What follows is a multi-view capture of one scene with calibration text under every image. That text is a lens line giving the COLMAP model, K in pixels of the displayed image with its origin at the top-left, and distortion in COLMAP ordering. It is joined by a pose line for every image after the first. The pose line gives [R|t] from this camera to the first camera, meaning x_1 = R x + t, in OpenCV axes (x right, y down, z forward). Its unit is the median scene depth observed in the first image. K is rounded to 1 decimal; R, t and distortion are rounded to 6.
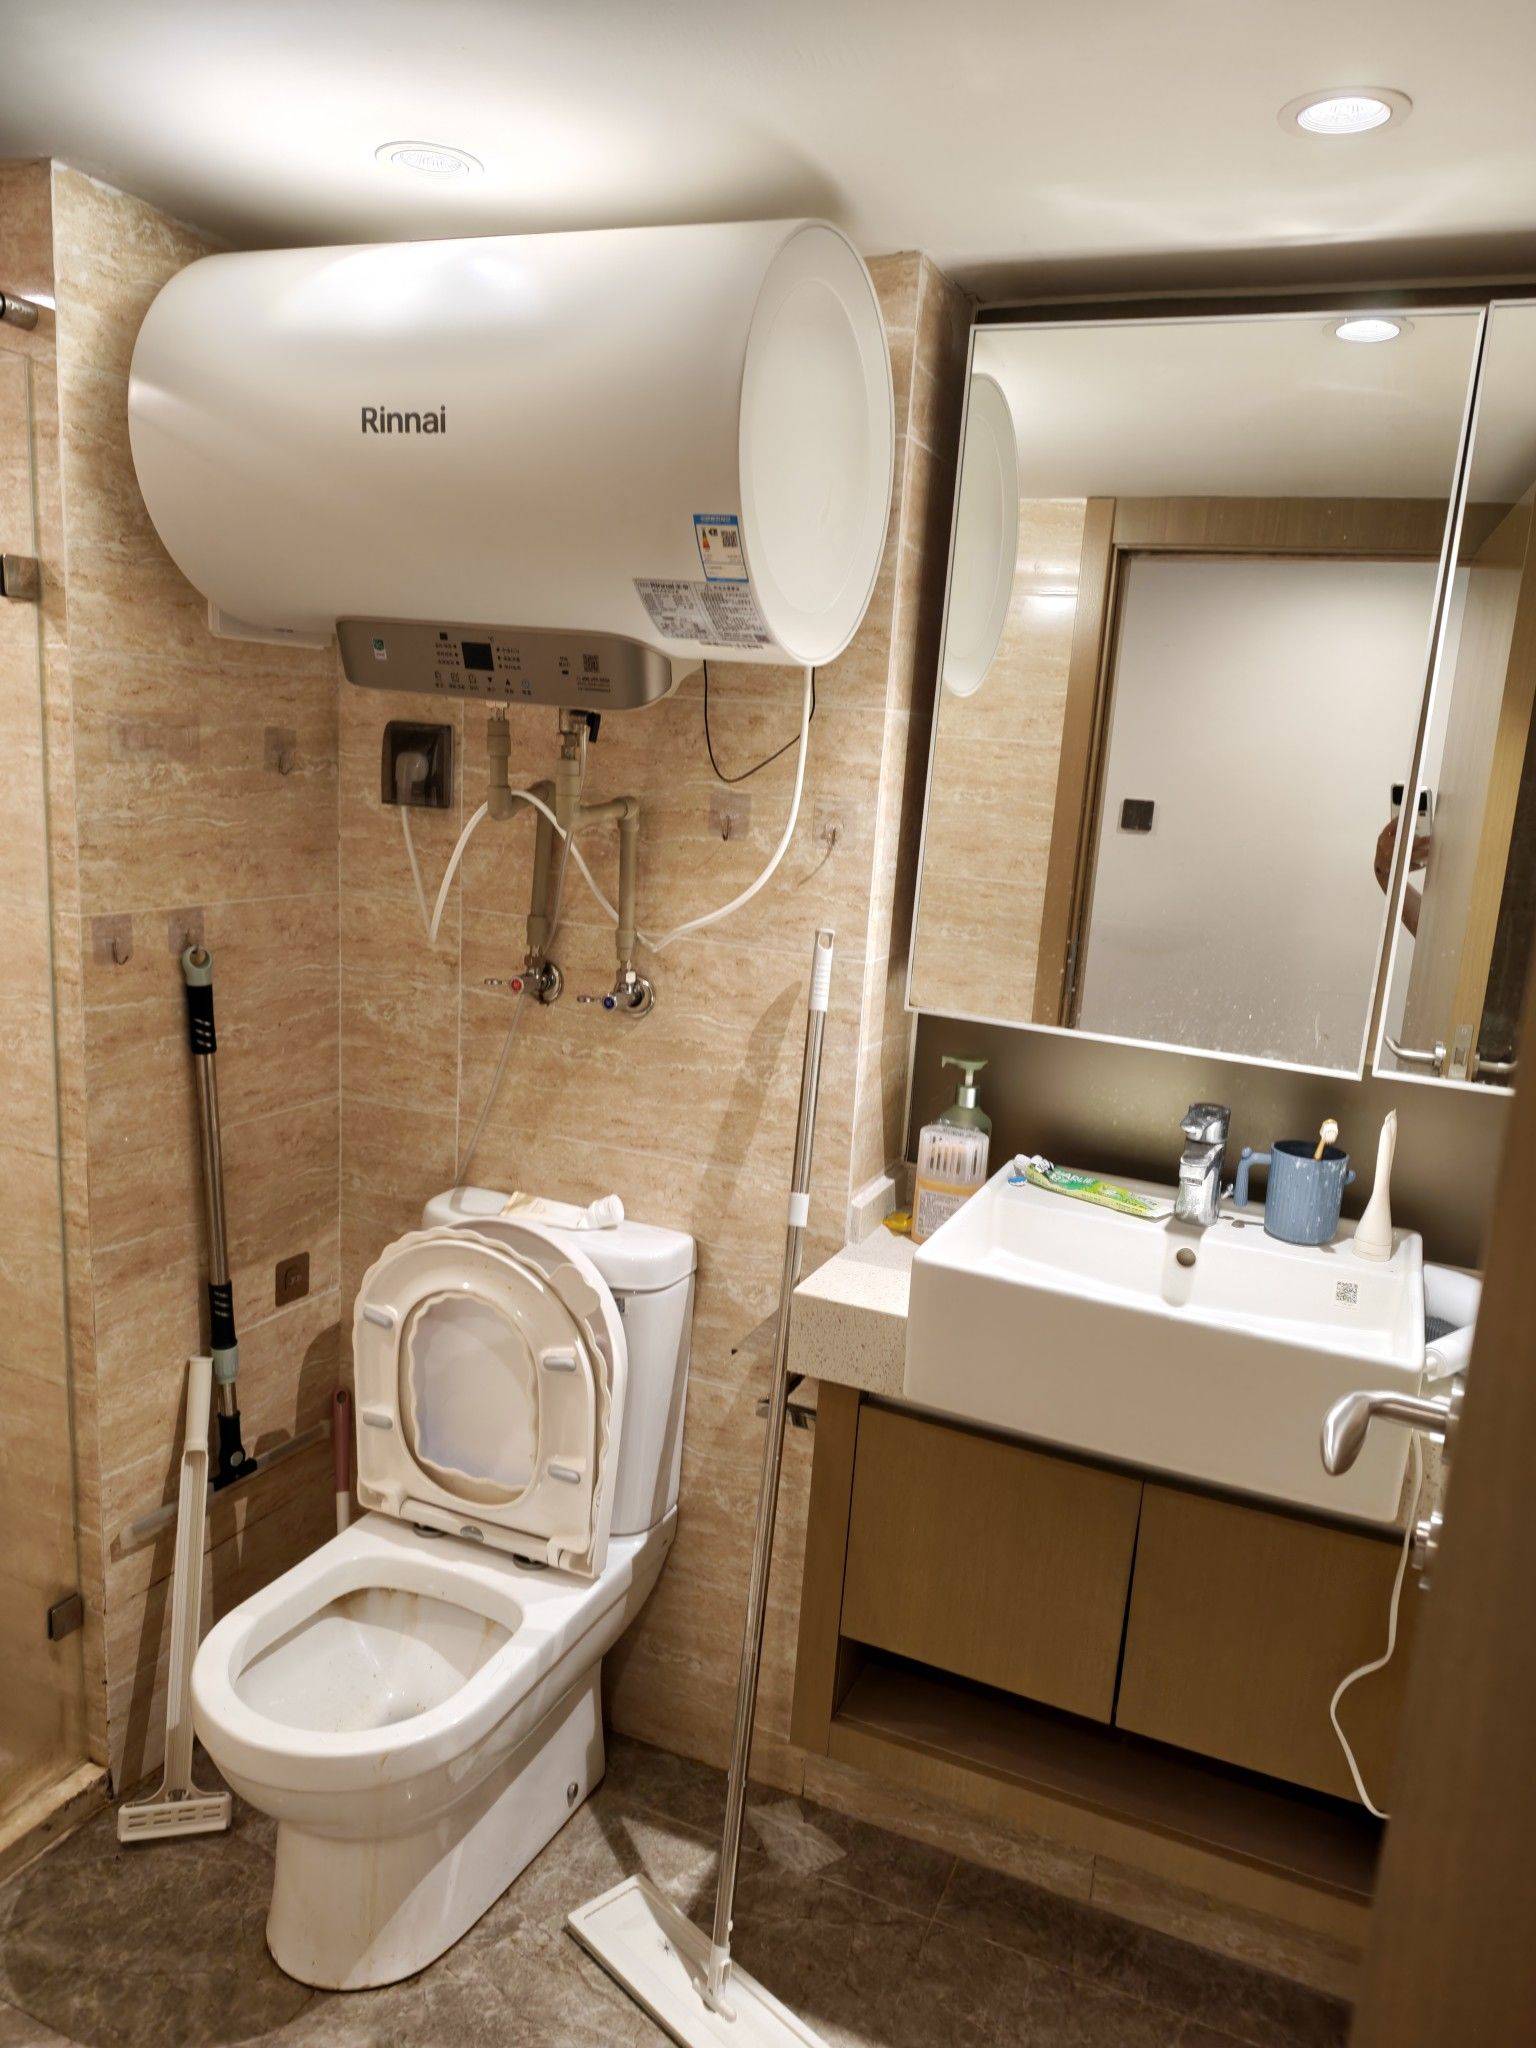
lens RADIAL K [[1396.7, 0, 768.0], [0, 1396.7, 1024.0], [0, 0, 1]] dist [0.007531, -0.015093]
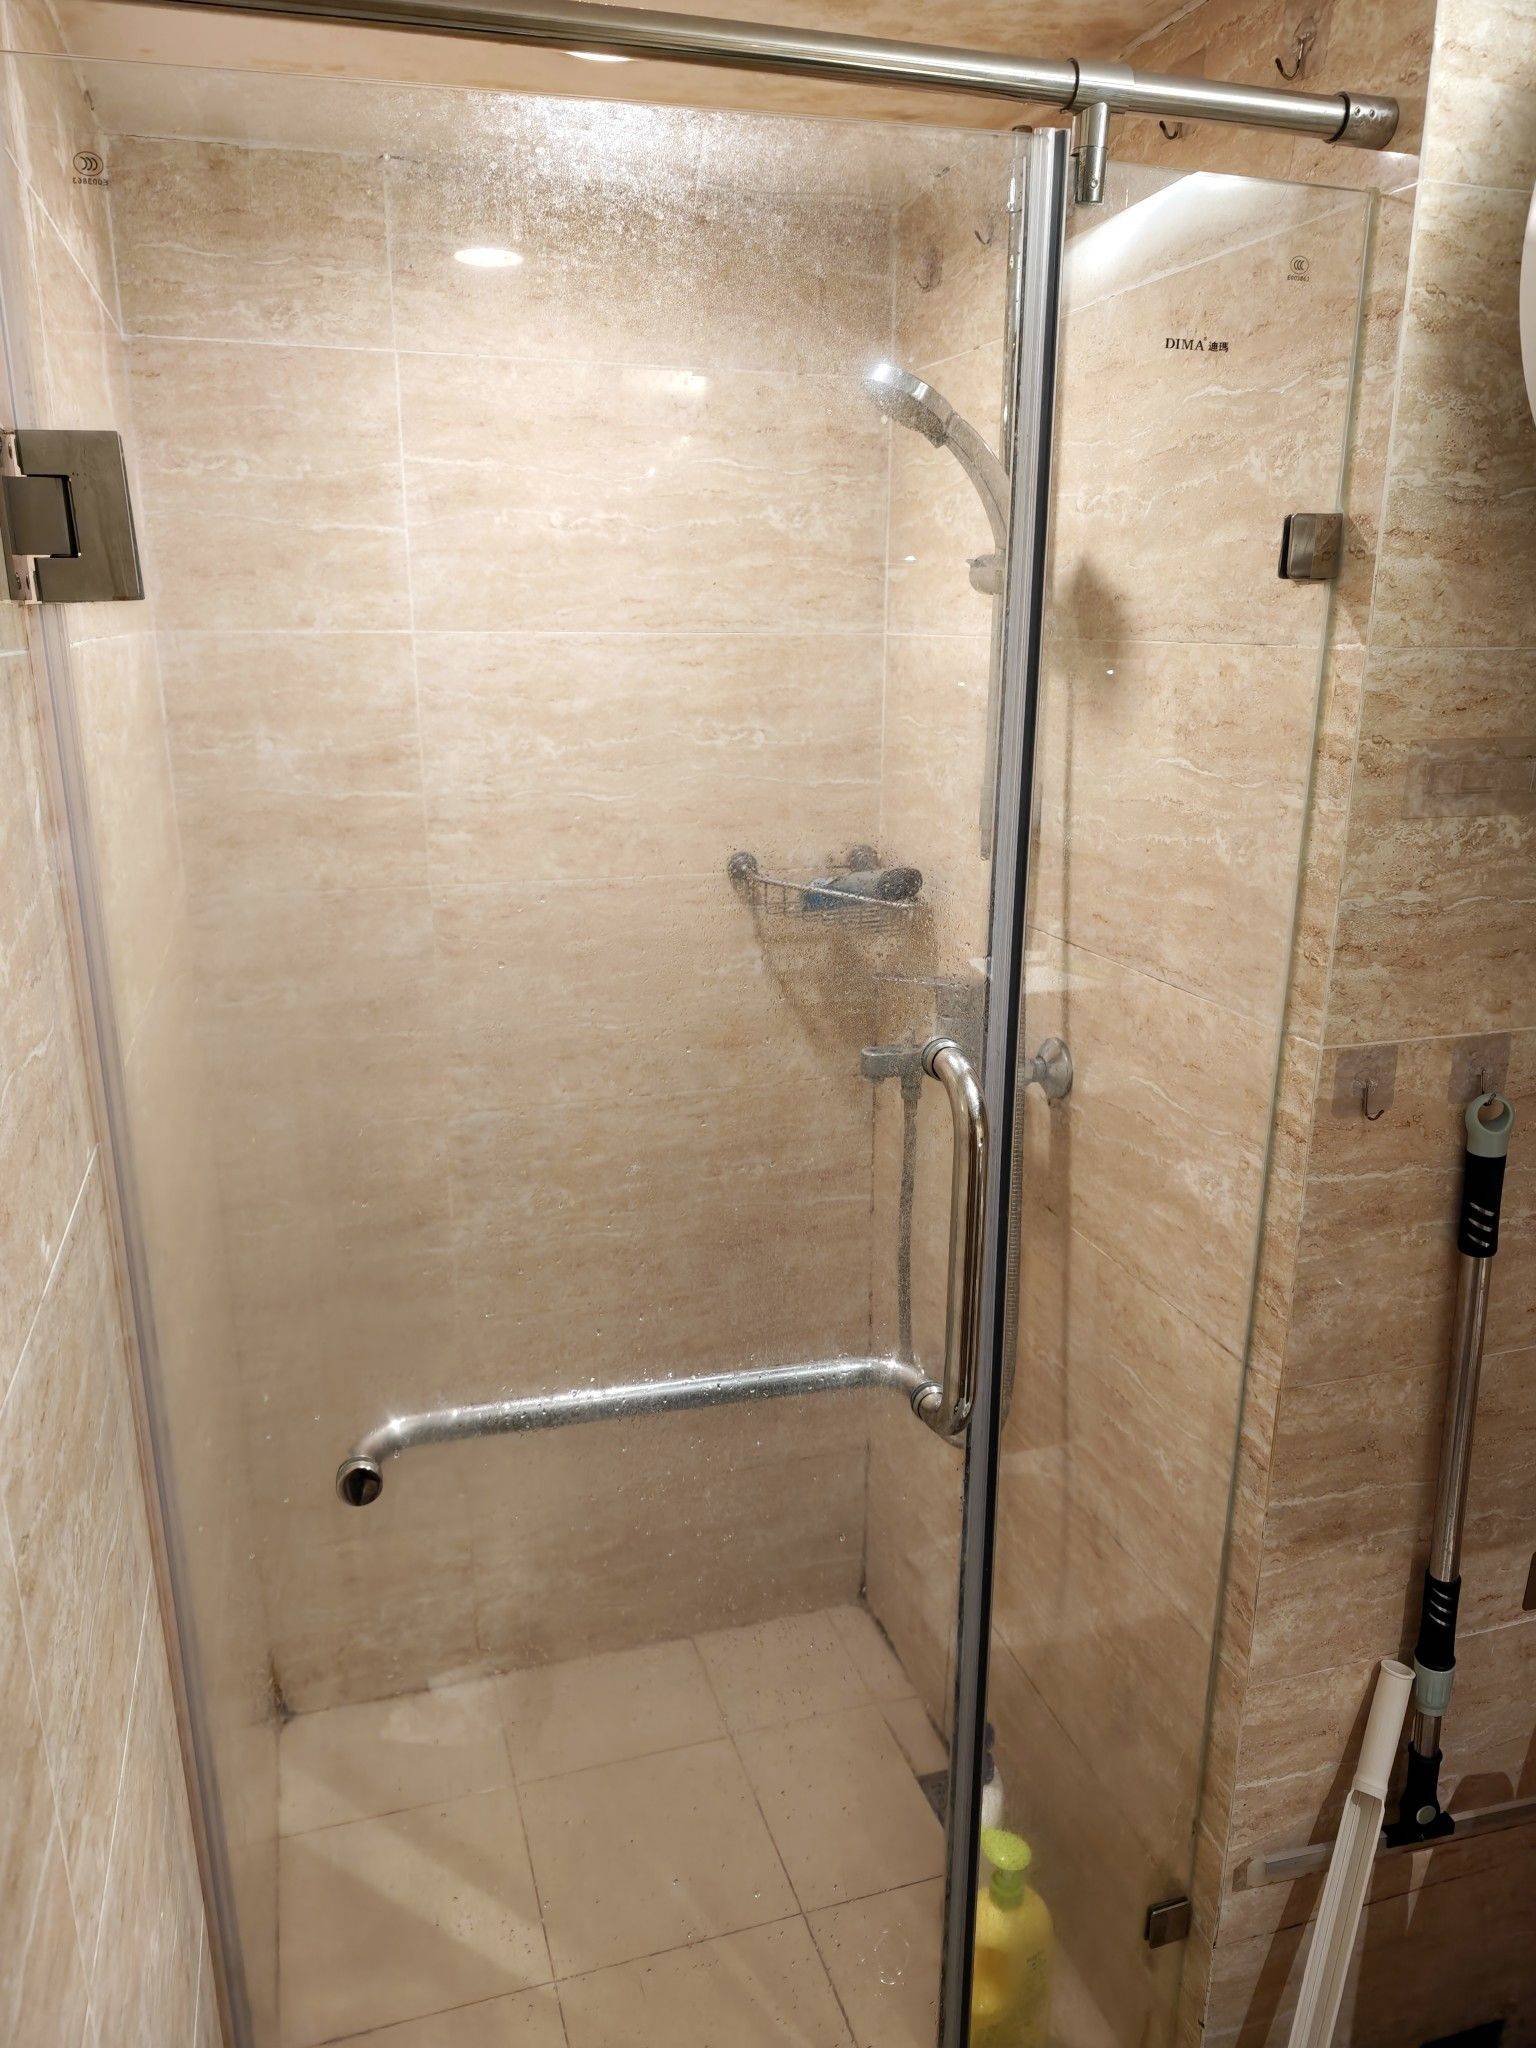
lens RADIAL K [[1396.7, 0, 768.0], [0, 1396.7, 1024.0], [0, 0, 1]] dist [0.007531, -0.015093]
pose [[0.650753, 0.150988, -0.744125, -0.160598], [-0.116609, 0.988276, 0.098551, -0.120100], [0.750281, 0.022639, 0.660731, 0.342428]]
